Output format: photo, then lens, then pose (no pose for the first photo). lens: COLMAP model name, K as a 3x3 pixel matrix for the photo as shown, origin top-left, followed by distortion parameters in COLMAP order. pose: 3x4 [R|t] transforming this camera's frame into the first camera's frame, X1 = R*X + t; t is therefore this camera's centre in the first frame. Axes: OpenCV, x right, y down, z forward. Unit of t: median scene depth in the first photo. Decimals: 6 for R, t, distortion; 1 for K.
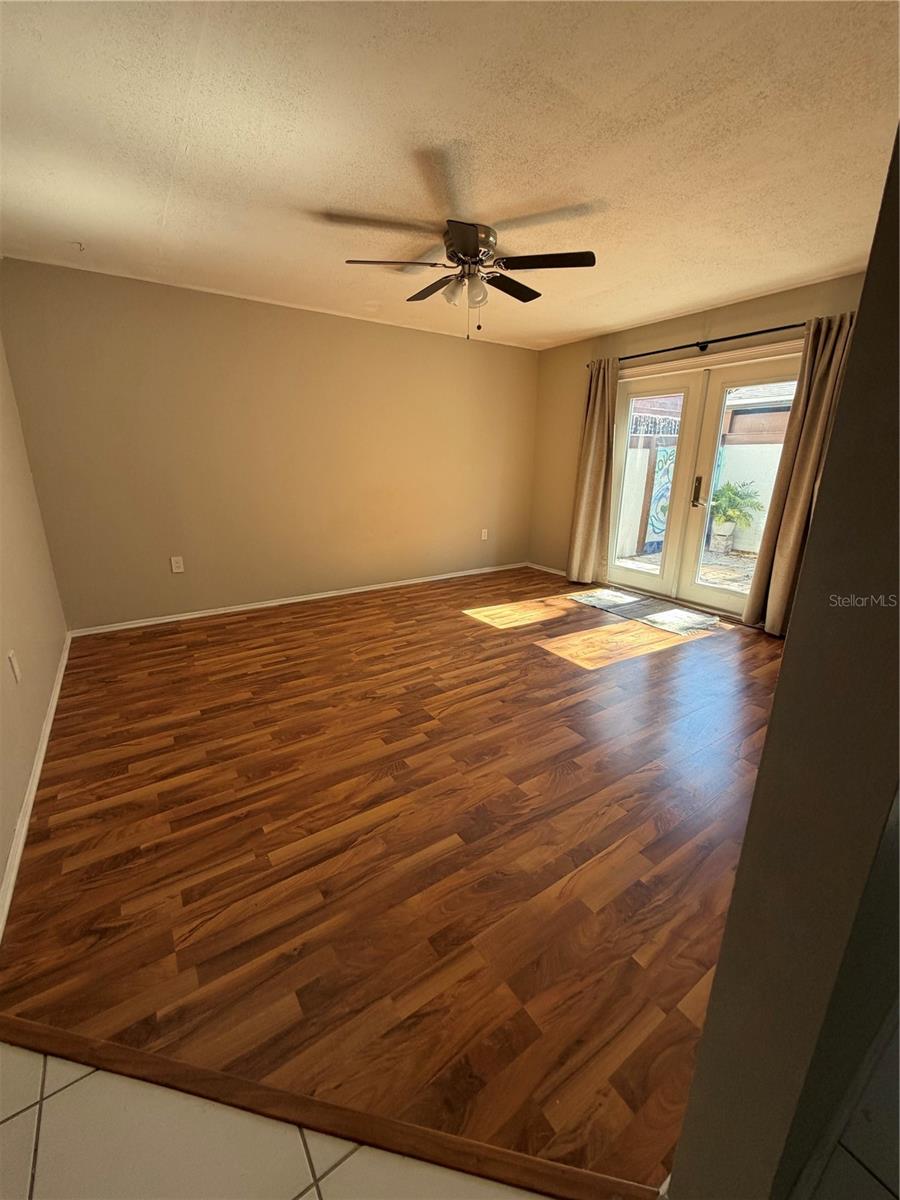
lens RADIAL K [[478.3, 0, 447.9], [0, 478.3, 599.4], [0, 0, 1]] dist [-0.001695, -0.000180]
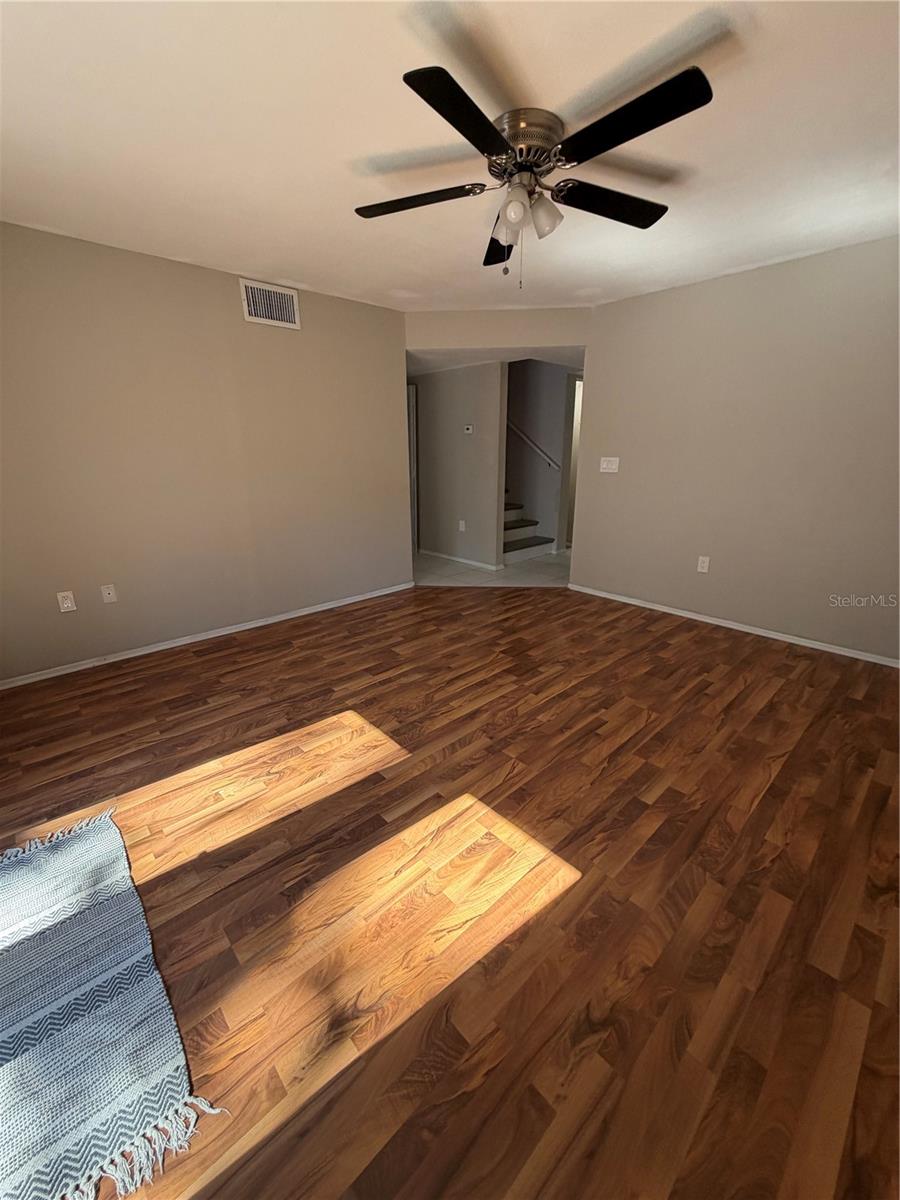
lens RADIAL K [[478.3, 0, 447.8], [0, 478.3, 597.6], [0, 0, 1]] dist [-0.001695, -0.000180]
pose [[-0.988325, 0.044918, -0.145587, 0.228385], [-0.044402, 0.829158, 0.557248, -0.465344], [0.145745, 0.557207, -0.817483, 1.515201]]
